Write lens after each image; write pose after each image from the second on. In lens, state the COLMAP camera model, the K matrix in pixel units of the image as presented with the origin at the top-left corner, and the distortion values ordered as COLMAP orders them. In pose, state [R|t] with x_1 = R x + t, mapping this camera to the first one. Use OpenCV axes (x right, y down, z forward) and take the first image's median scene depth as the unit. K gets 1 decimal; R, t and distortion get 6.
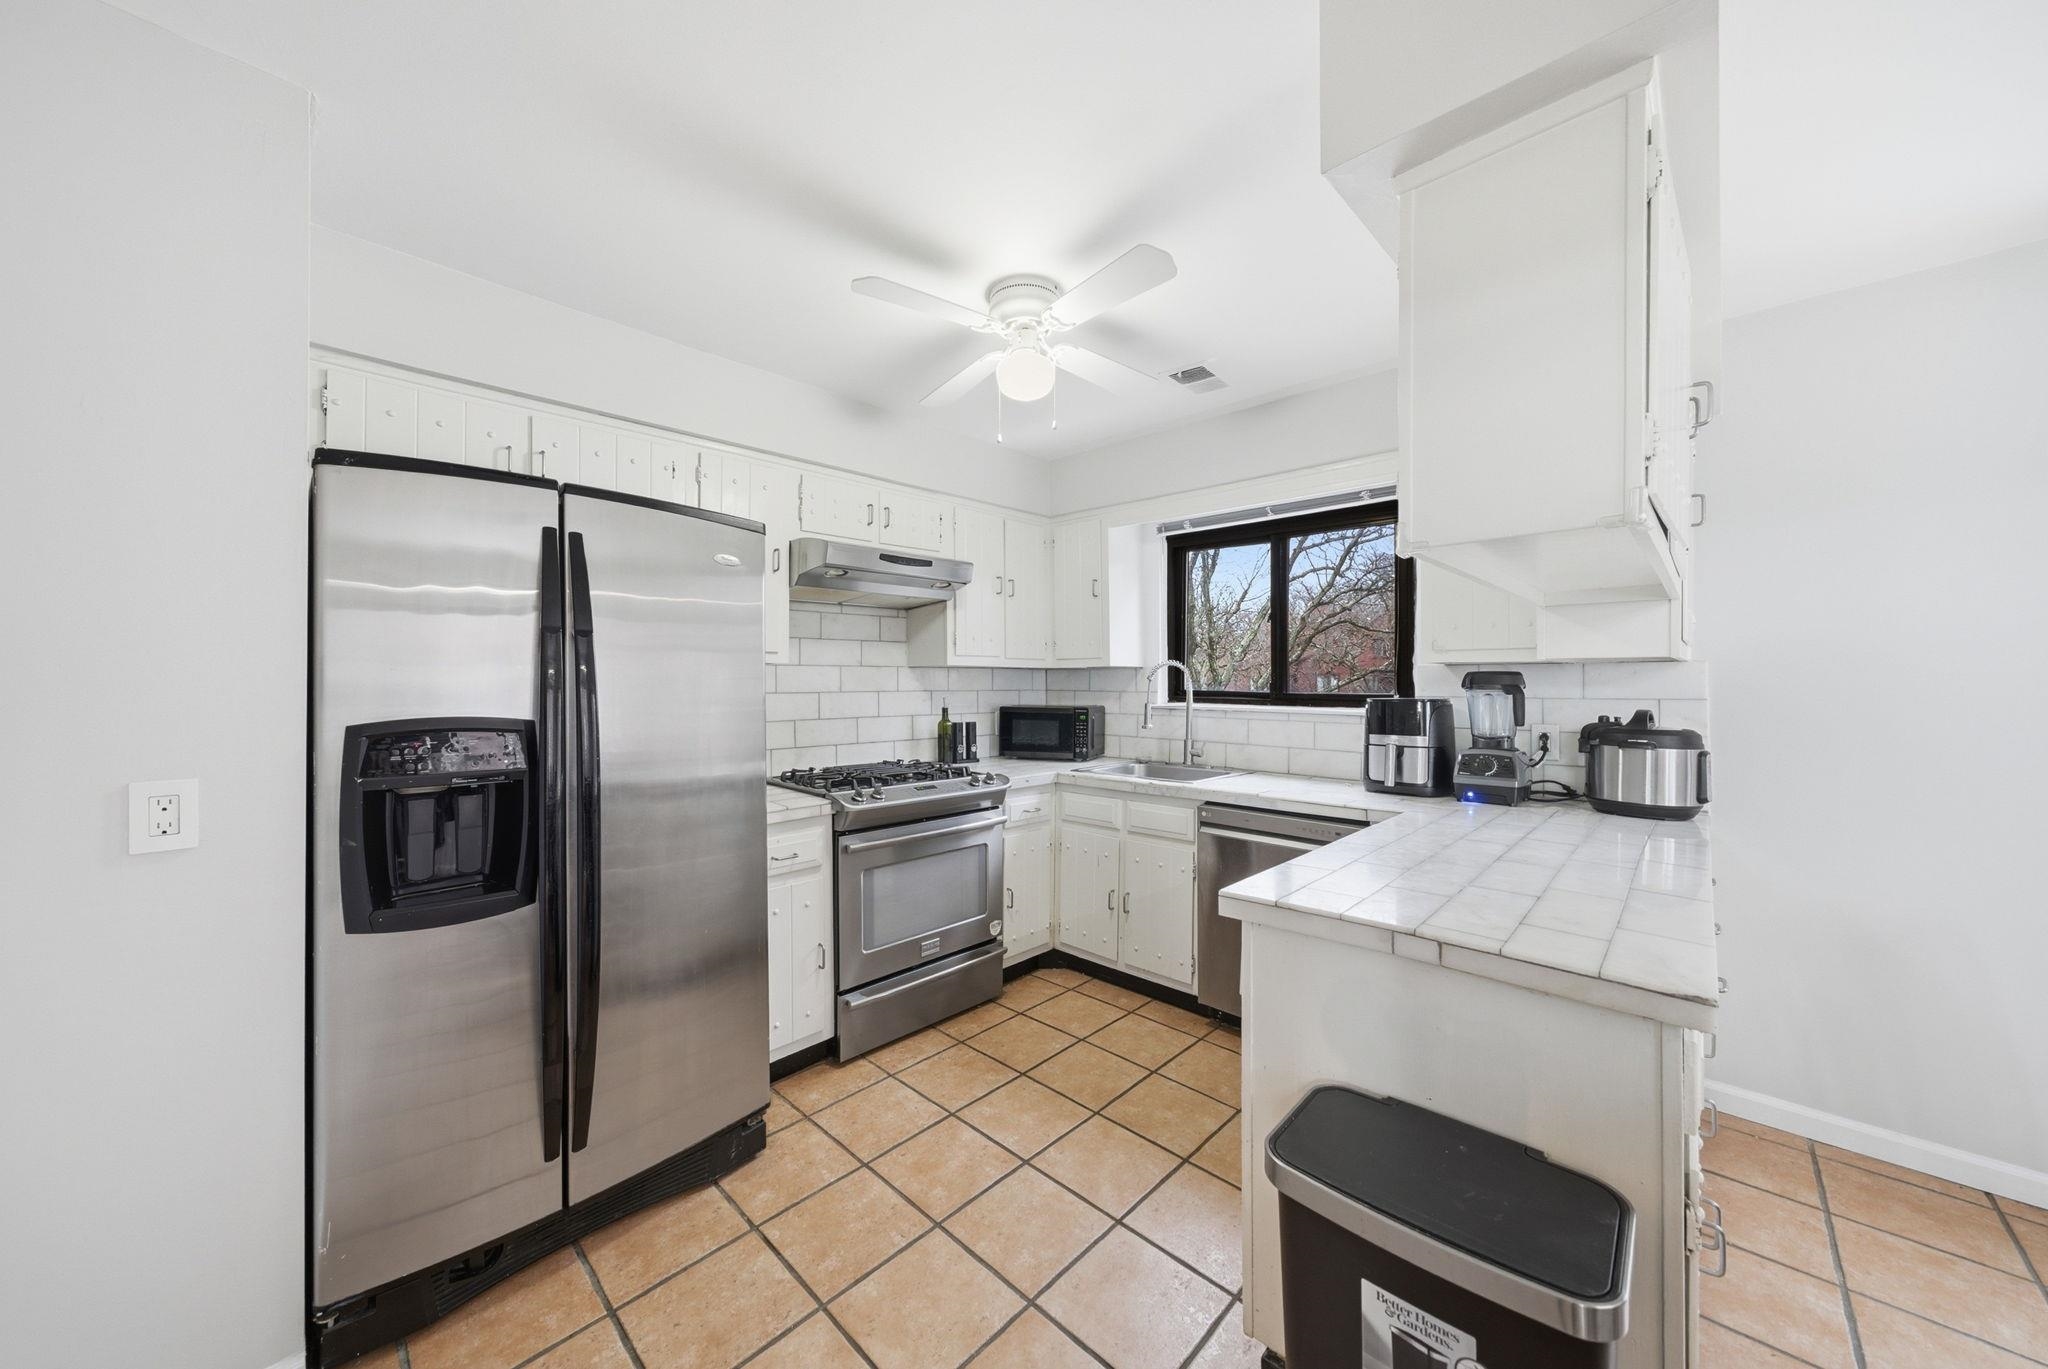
lens RADIAL K [[728.2, 0, 1024.0], [0, 728.2, 684.5], [0, 0, 1]] dist [-0.003285, 0.000018]
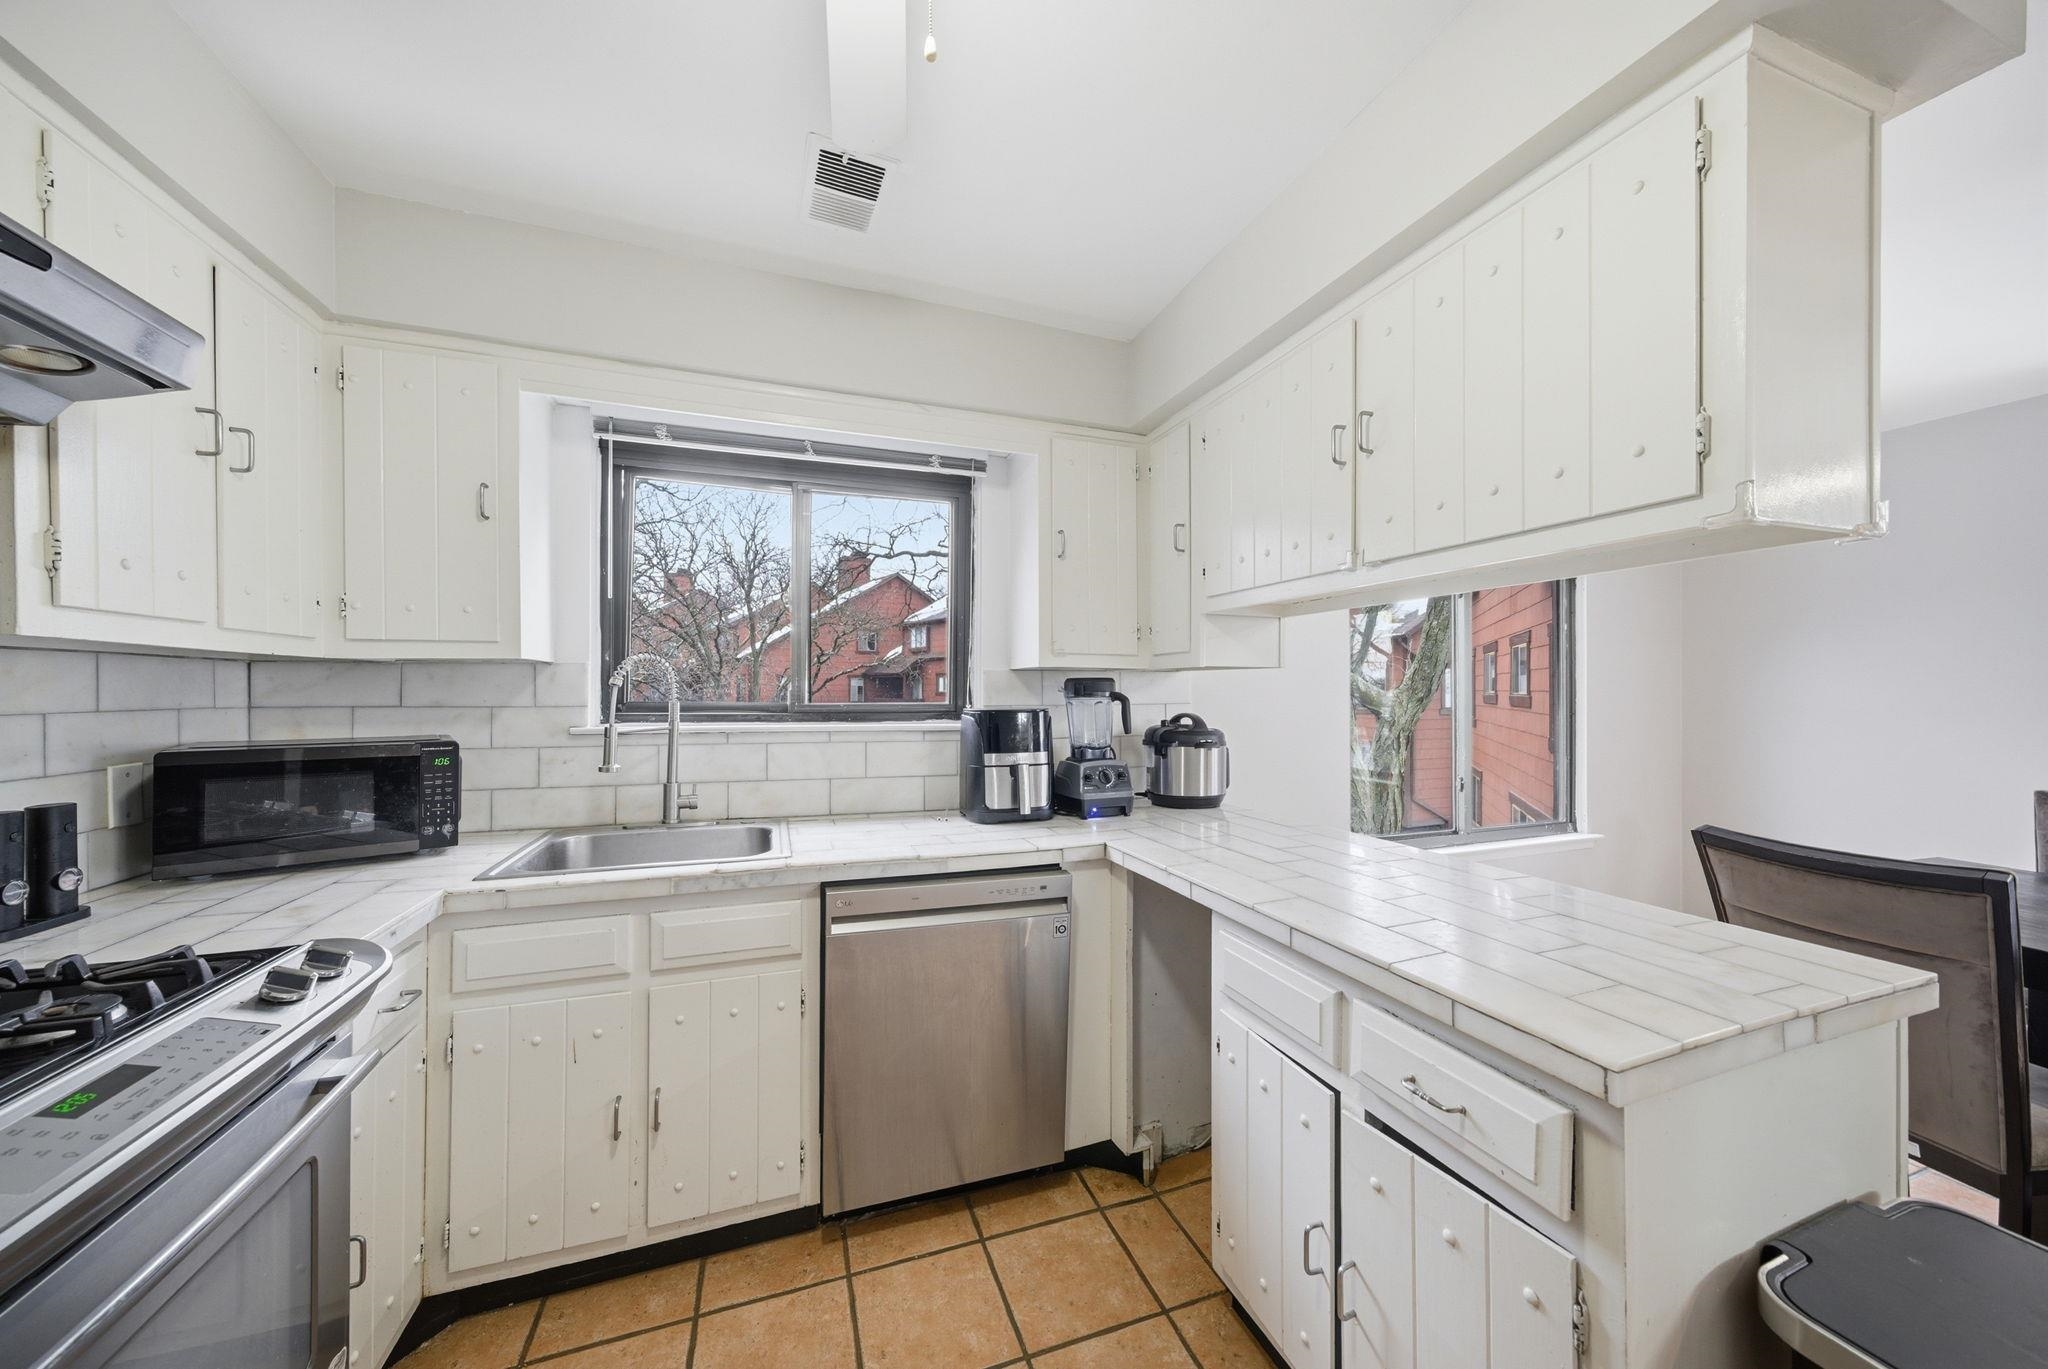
lens RADIAL K [[704.3, 0, 1023.5], [0, 704.3, 690.1], [0, 0, 1]] dist [-0.000605, 0.000041]
pose [[0.458540, 0.000016, 0.888674, -0.170043], [0.000632, 1.000000, -0.000344, -0.001926], [-0.888674, 0.000719, 0.458540, 0.480015]]
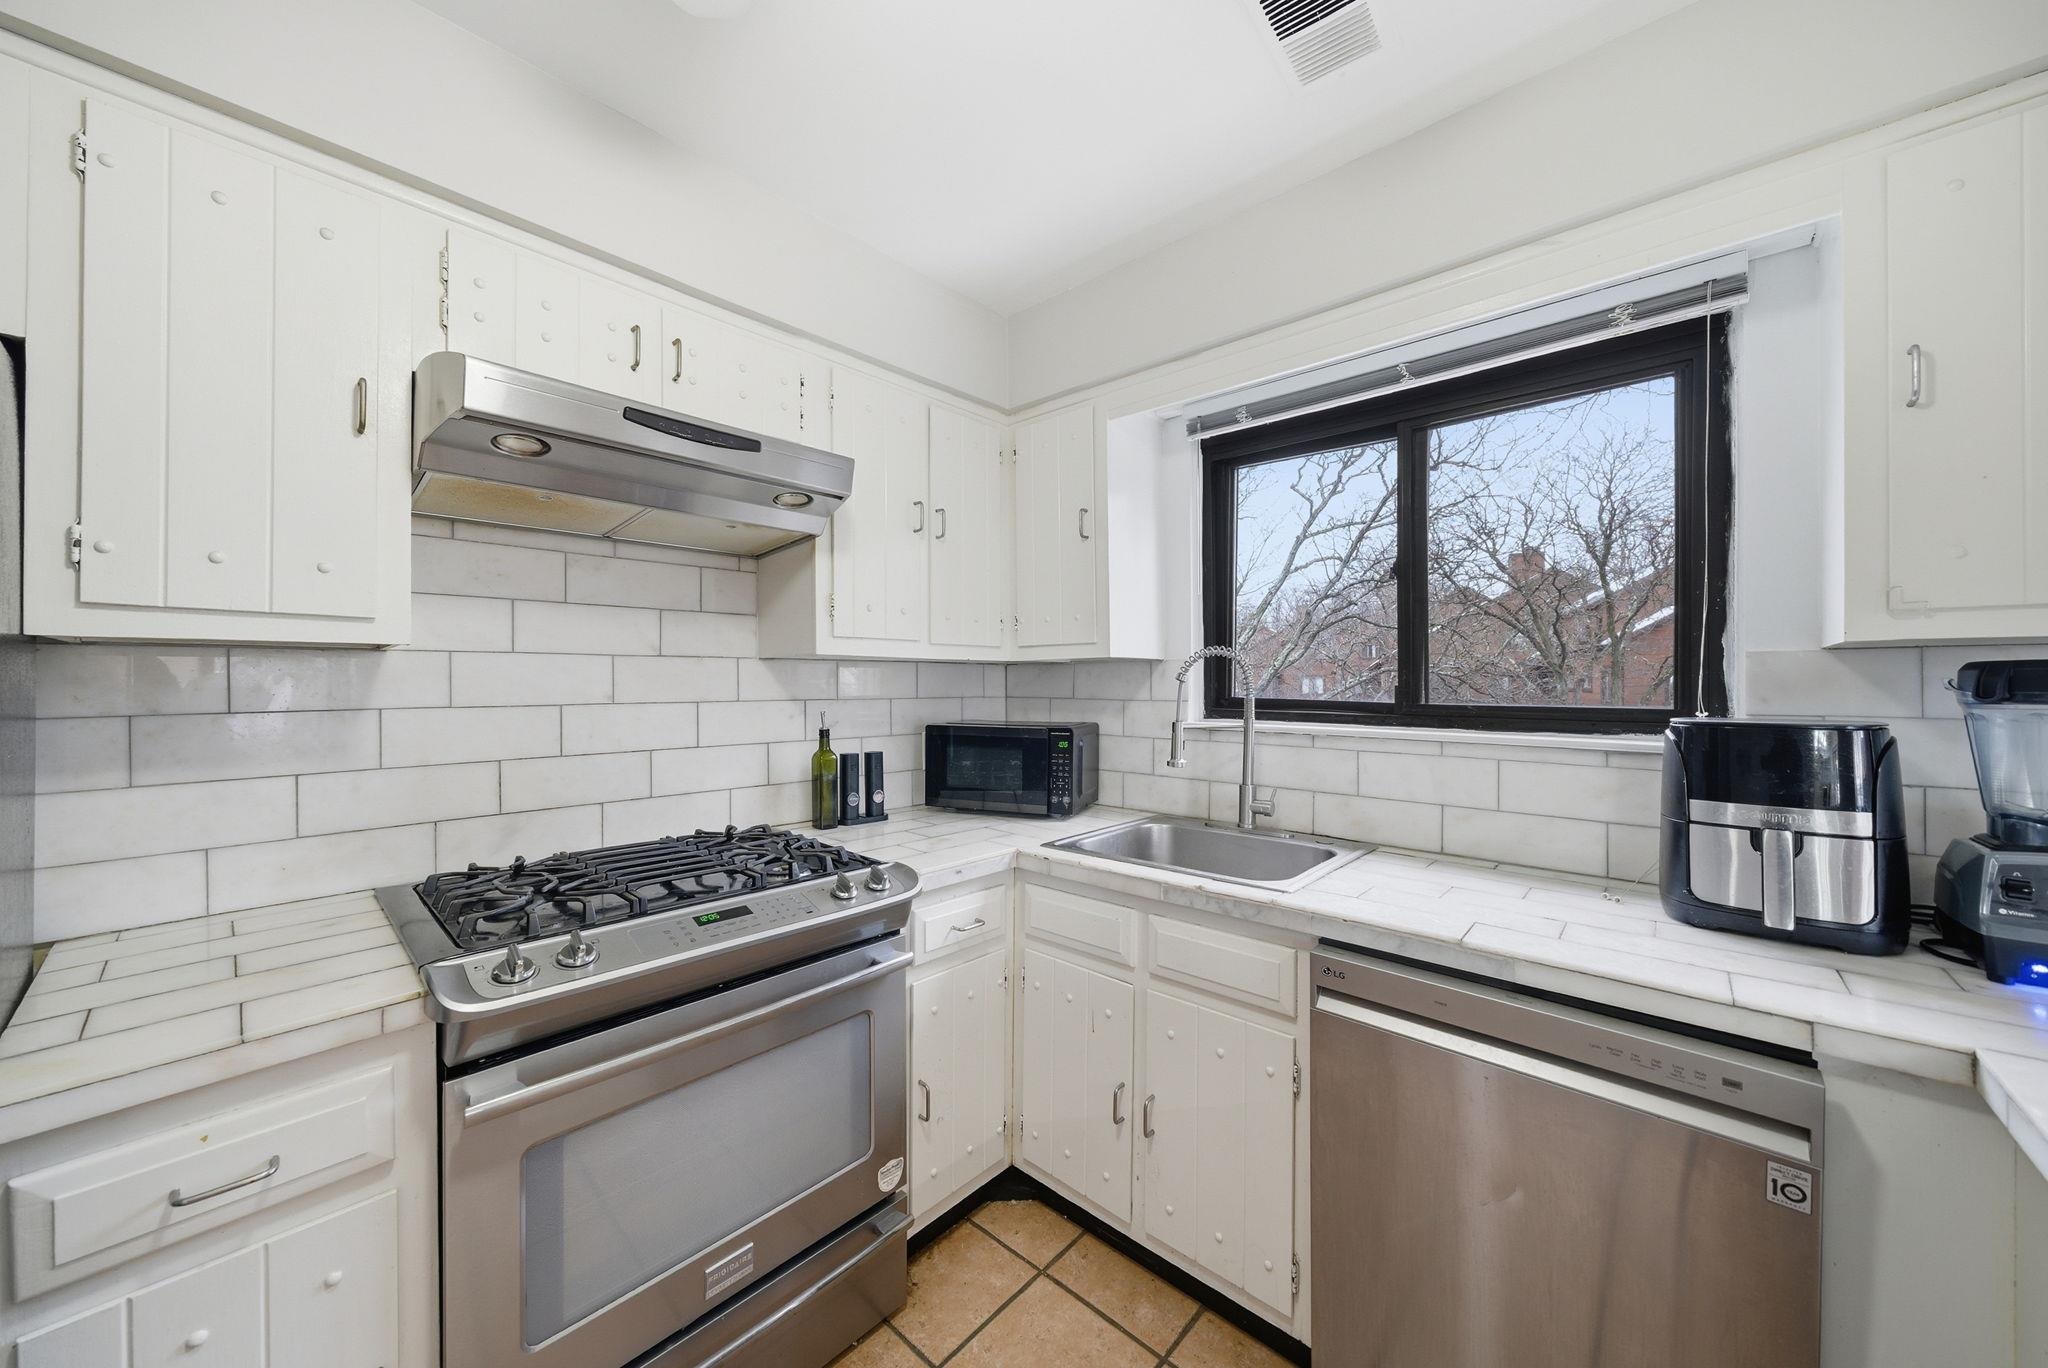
lens RADIAL K [[728.2, 0, 1024.0], [0, 728.2, 684.0], [0, 0, 1]] dist [-0.003285, 0.000018]
pose [[0.999627, -0.000320, 0.027309, 0.035250], [0.000382, 0.999997, -0.002288, -0.002719], [-0.027308, 0.002298, 0.999624, 0.443250]]
